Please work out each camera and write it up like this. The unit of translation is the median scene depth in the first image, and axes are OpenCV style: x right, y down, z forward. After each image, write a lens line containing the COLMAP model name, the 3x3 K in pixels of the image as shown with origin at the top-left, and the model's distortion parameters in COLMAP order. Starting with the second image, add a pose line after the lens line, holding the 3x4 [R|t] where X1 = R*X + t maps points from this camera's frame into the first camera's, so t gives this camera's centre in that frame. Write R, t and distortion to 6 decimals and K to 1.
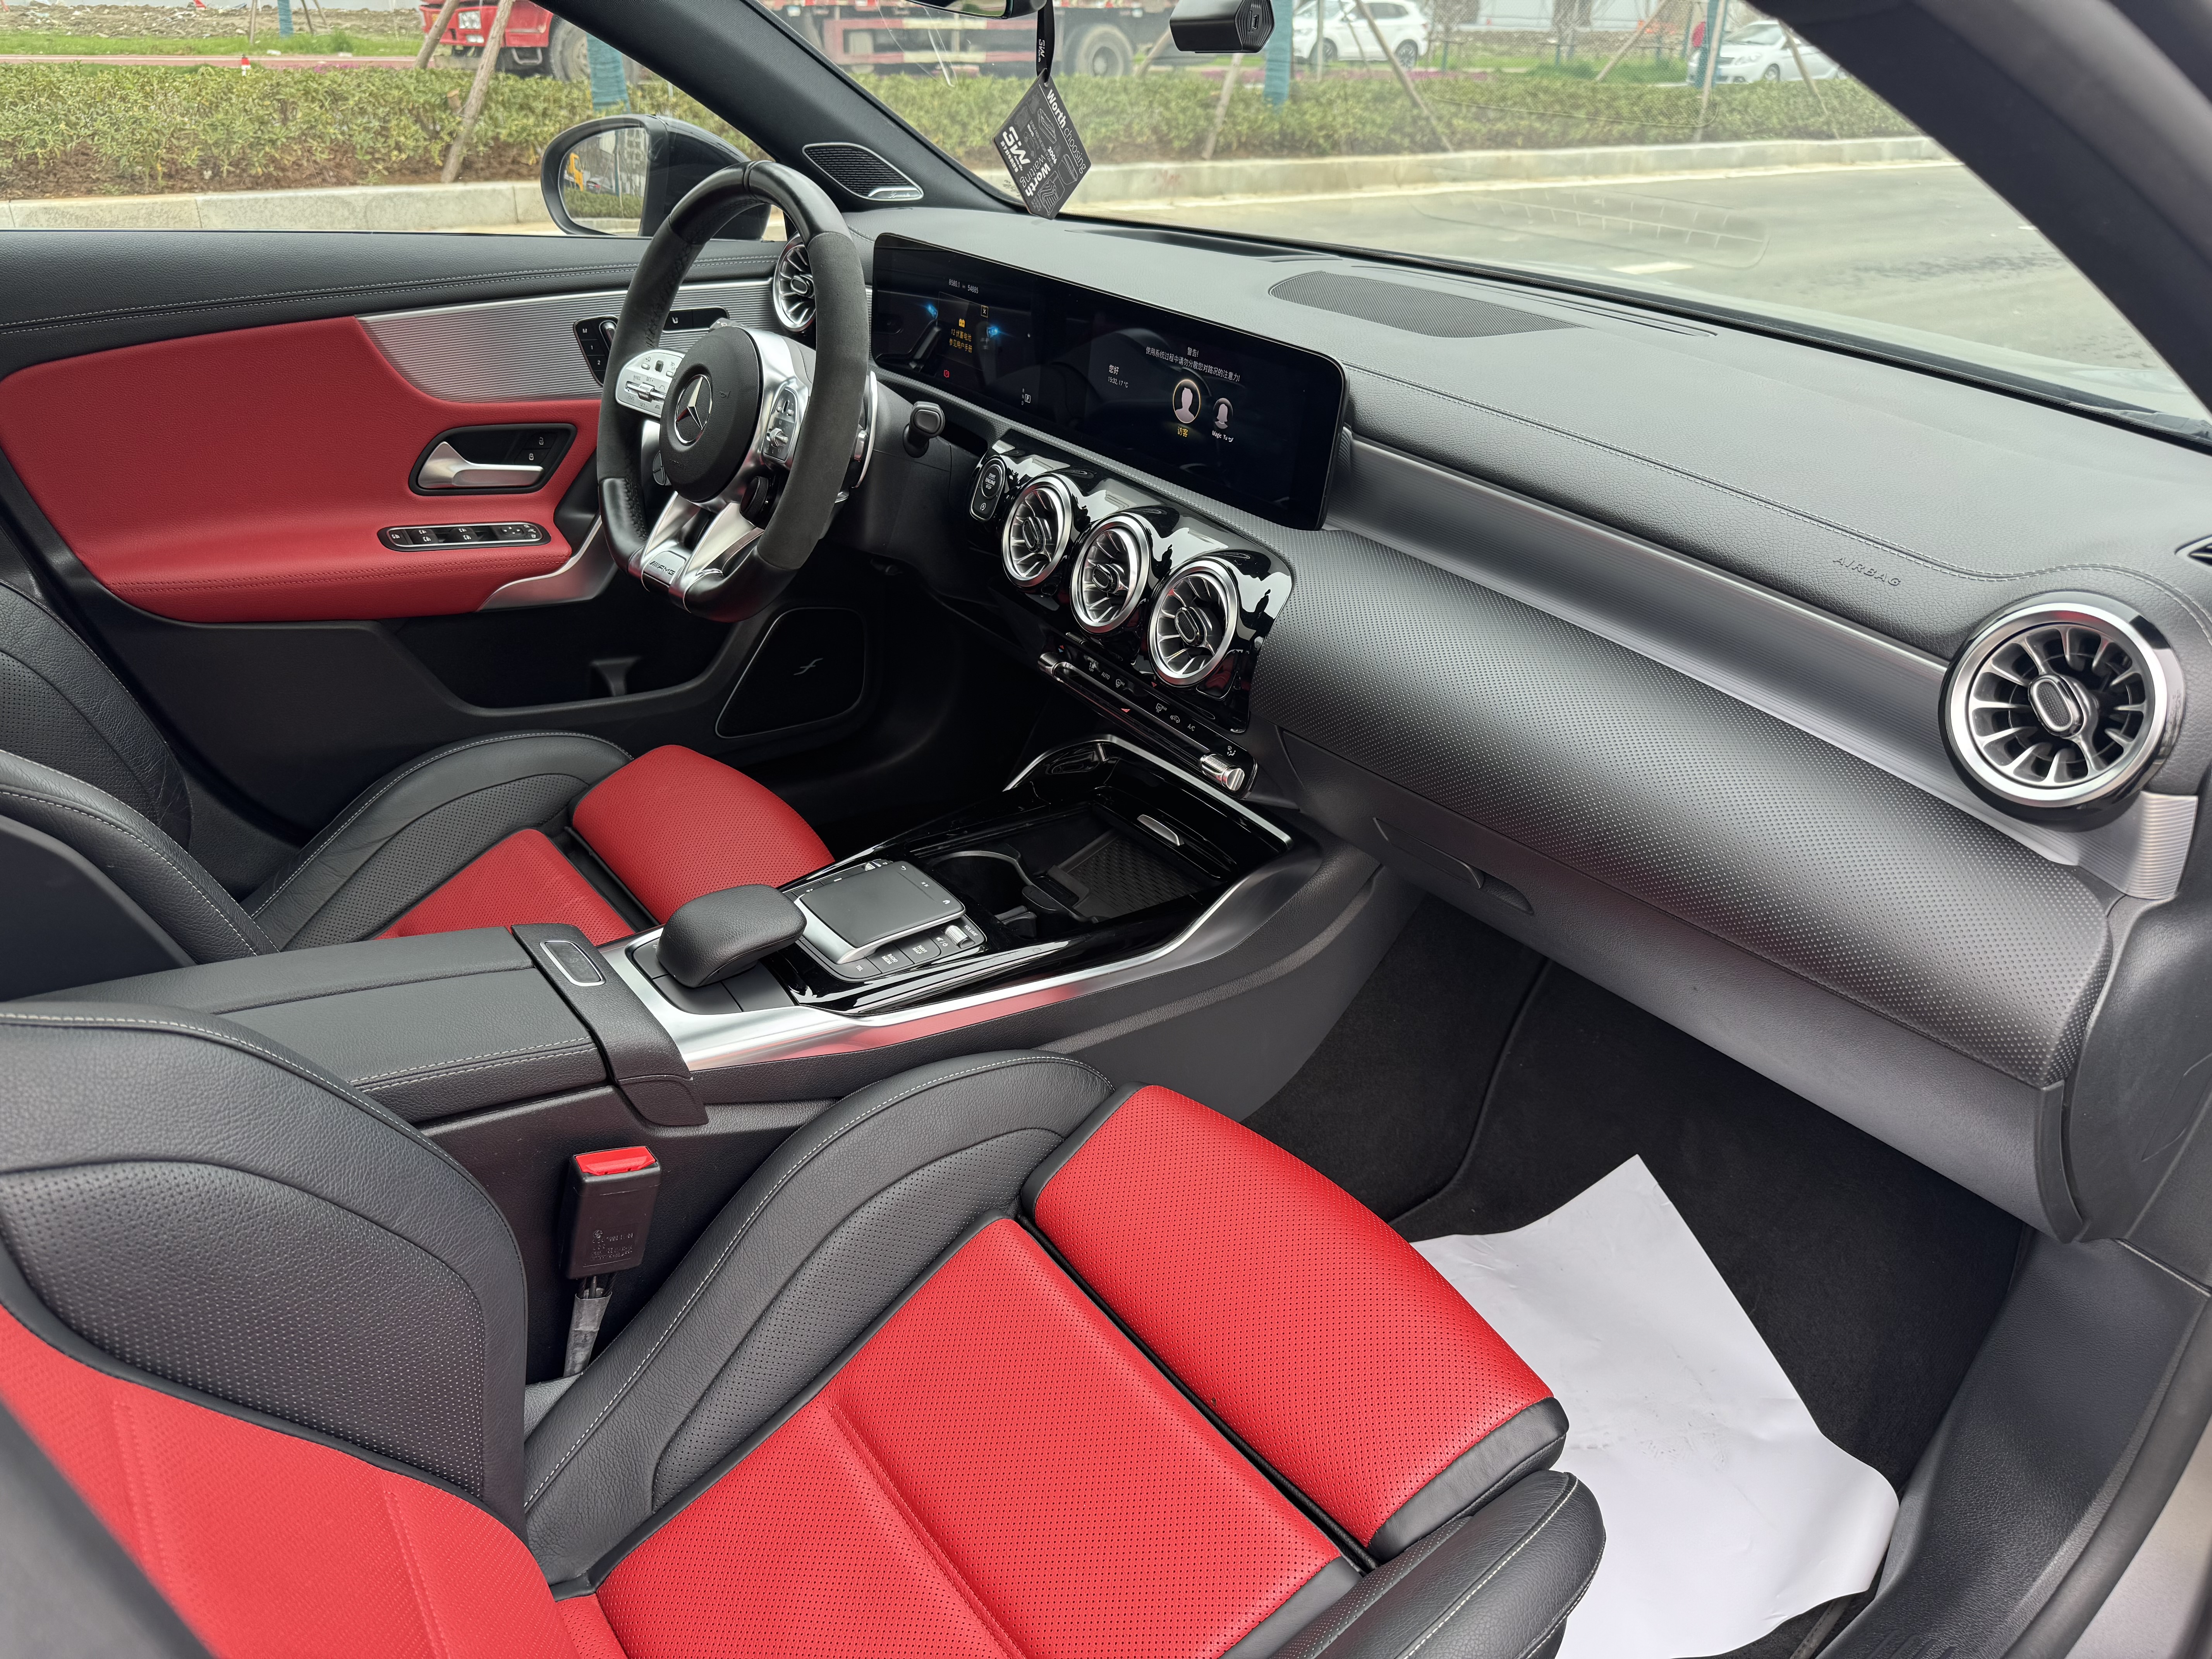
lens RADIAL K [[1555.7, 0, 1107.2], [0, 1555.7, 842.2], [0, 0, 1]] dist [0.064657, -0.058524]
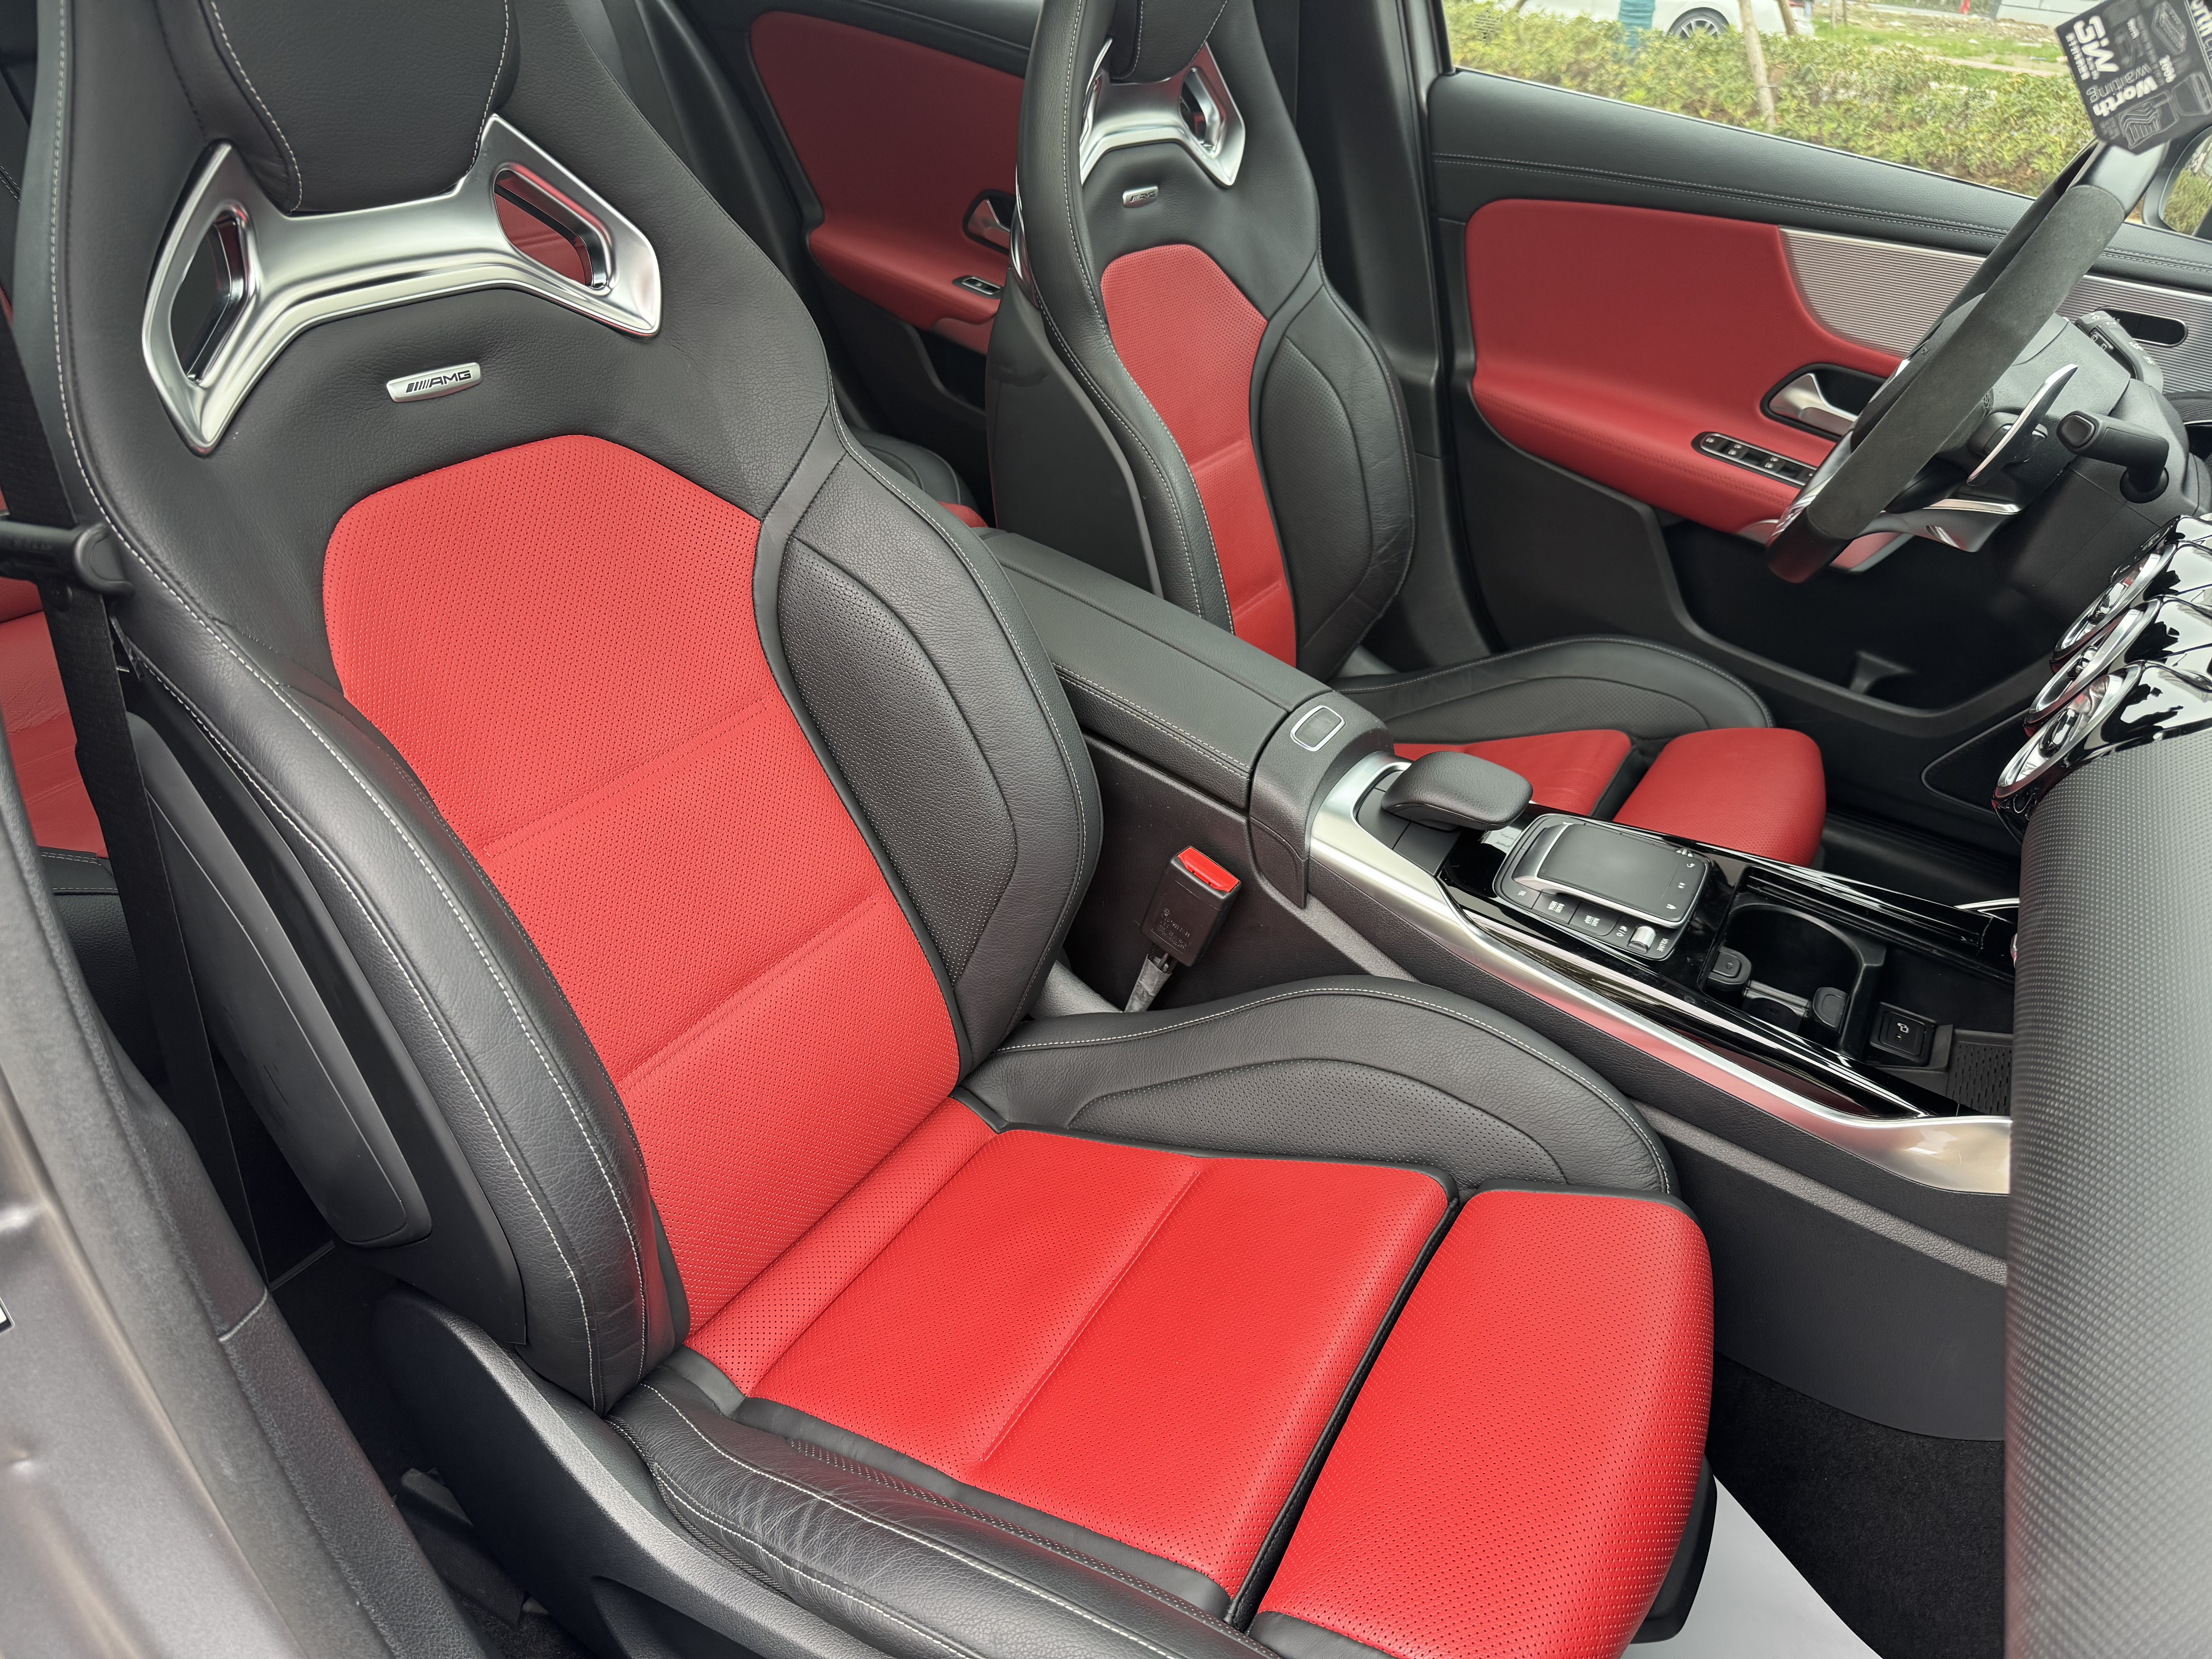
lens RADIAL K [[1555.7, 0, 1107.2], [0, 1555.7, 842.2], [0, 0, 1]] dist [0.064657, -0.058524]
pose [[0.382886, 0.489473, -0.783463, 0.389272], [-0.508051, 0.819889, 0.263941, -0.055491], [0.771545, 0.296980, 0.562601, 0.211845]]
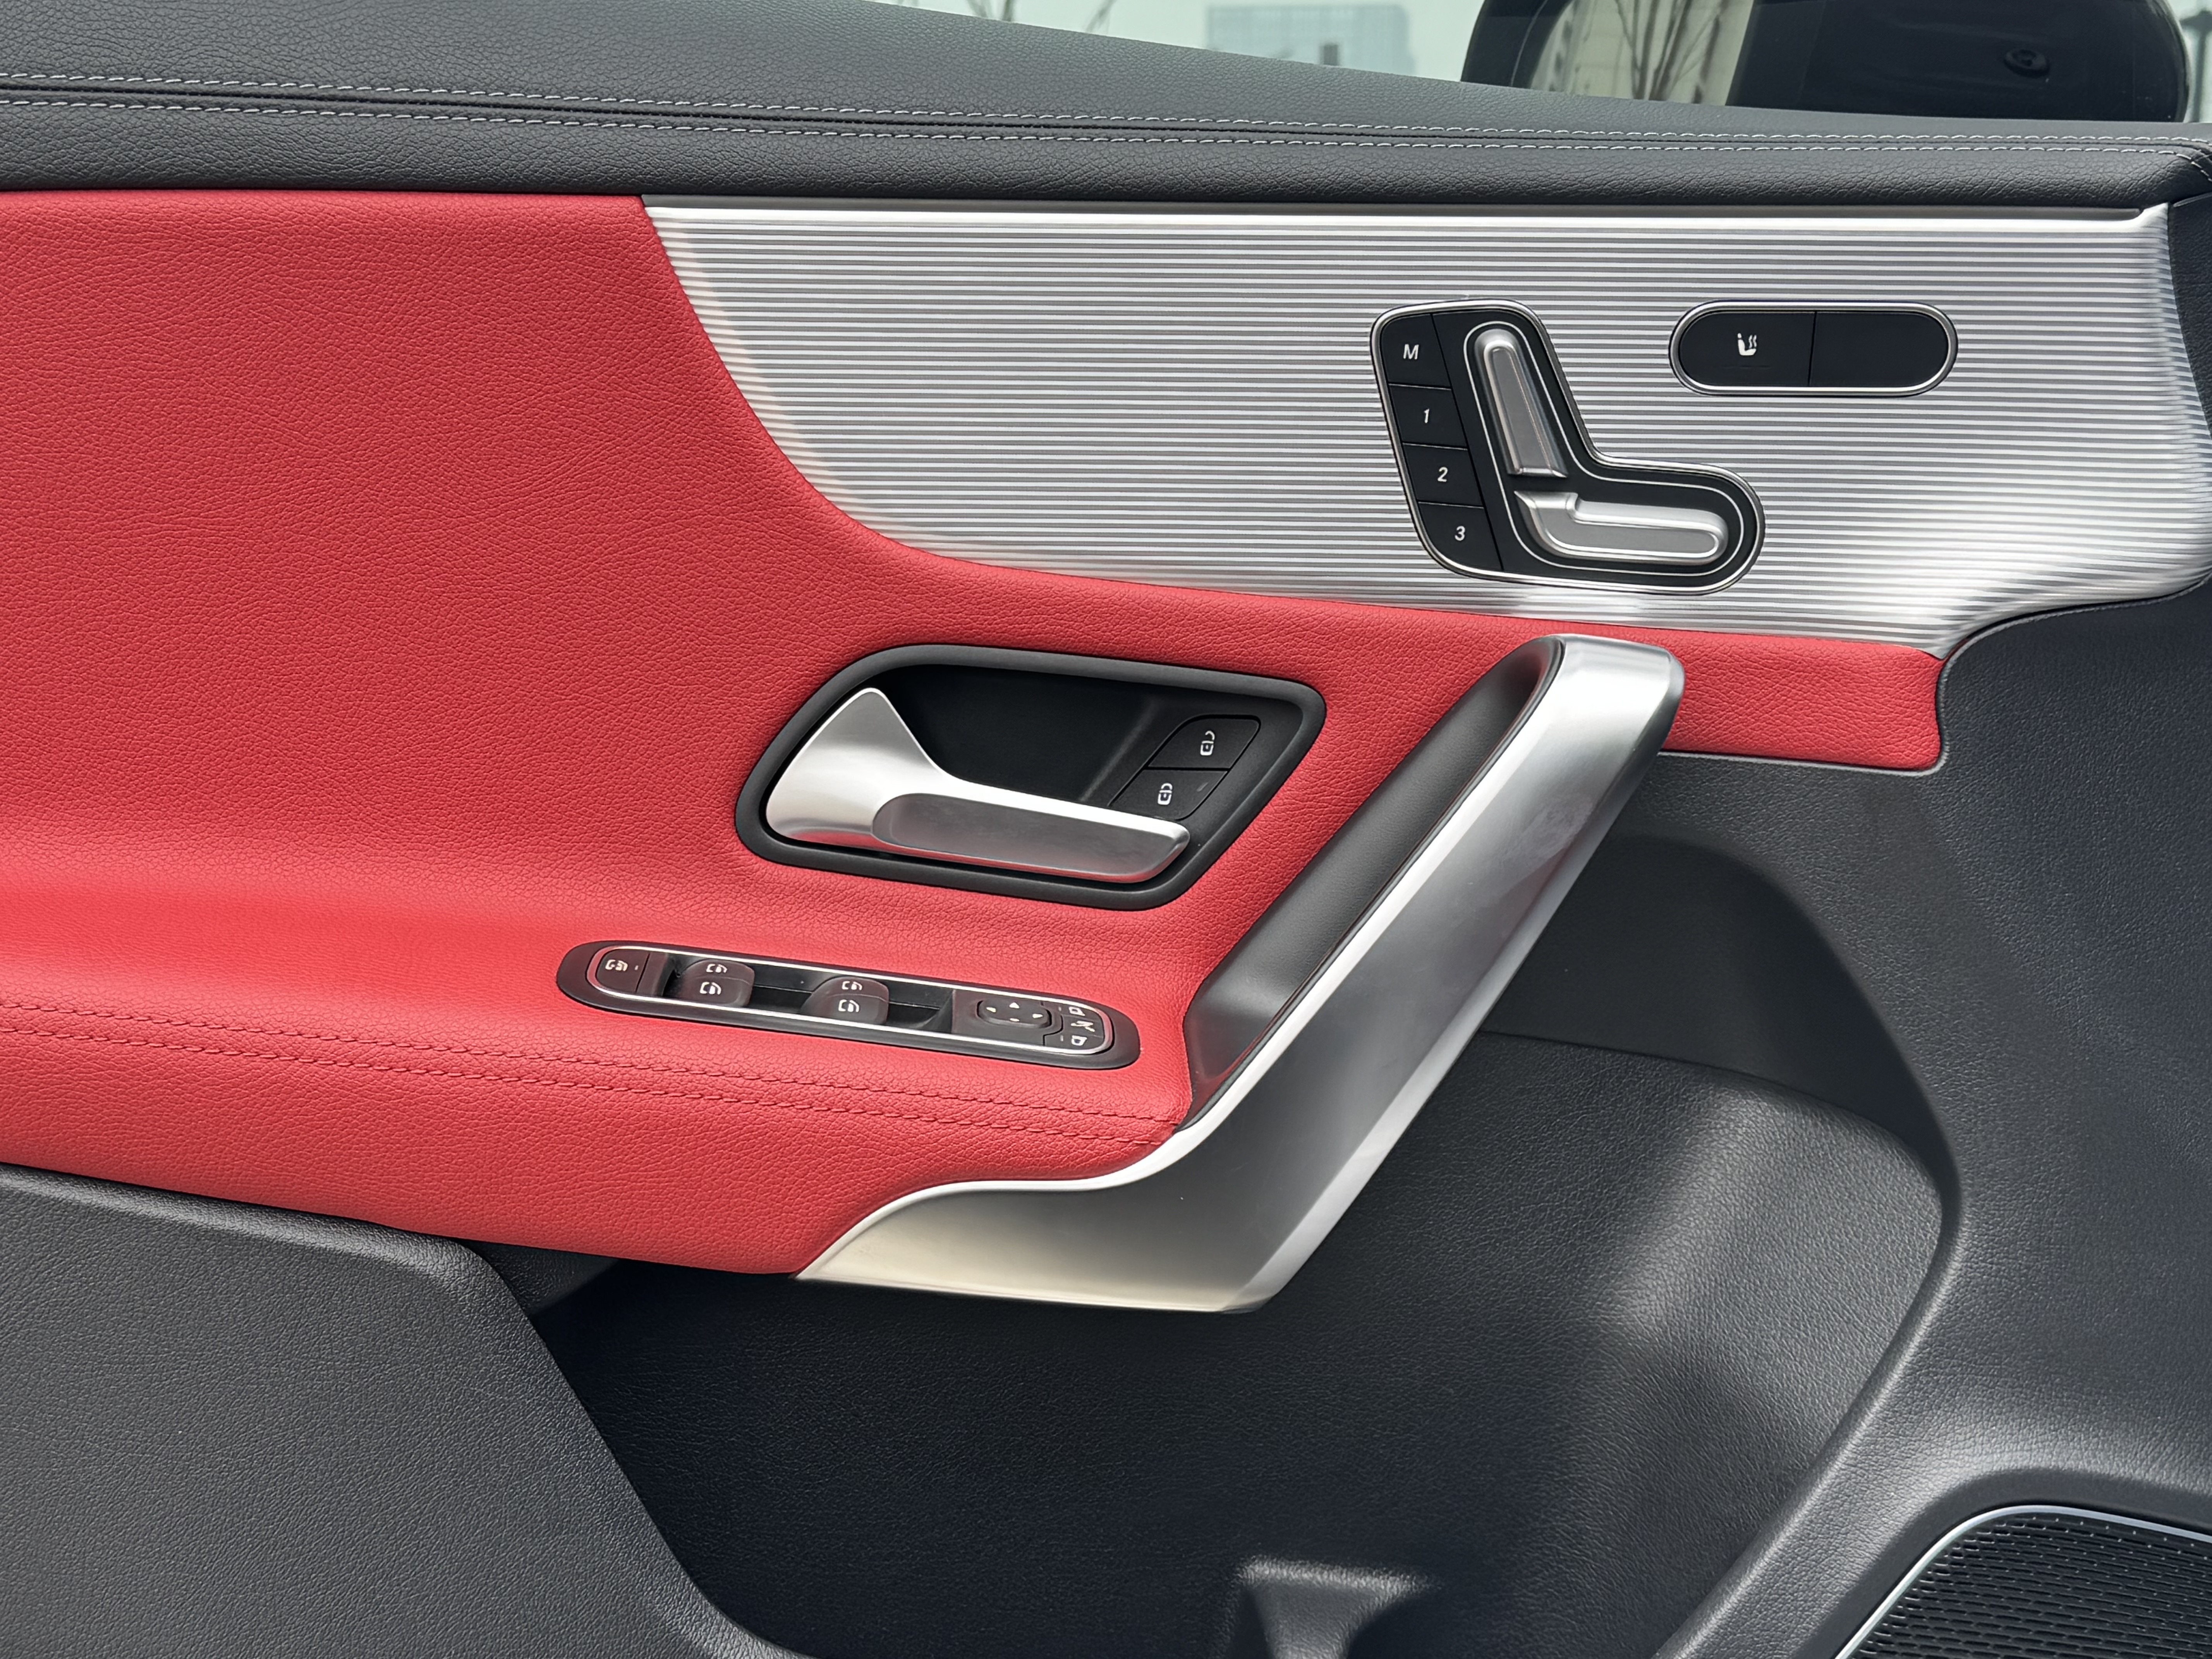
lens RADIAL K [[3202.8, 0, 1106.0], [0, 3202.8, 829.5], [0, 0, 1]] dist [-0.018275, -0.031721]
pose [[0.874521, 0.066346, -0.480428, -0.120324], [-0.242201, 0.917973, -0.314108, -0.068413], [0.420180, 0.391054, 0.818856, 0.643350]]
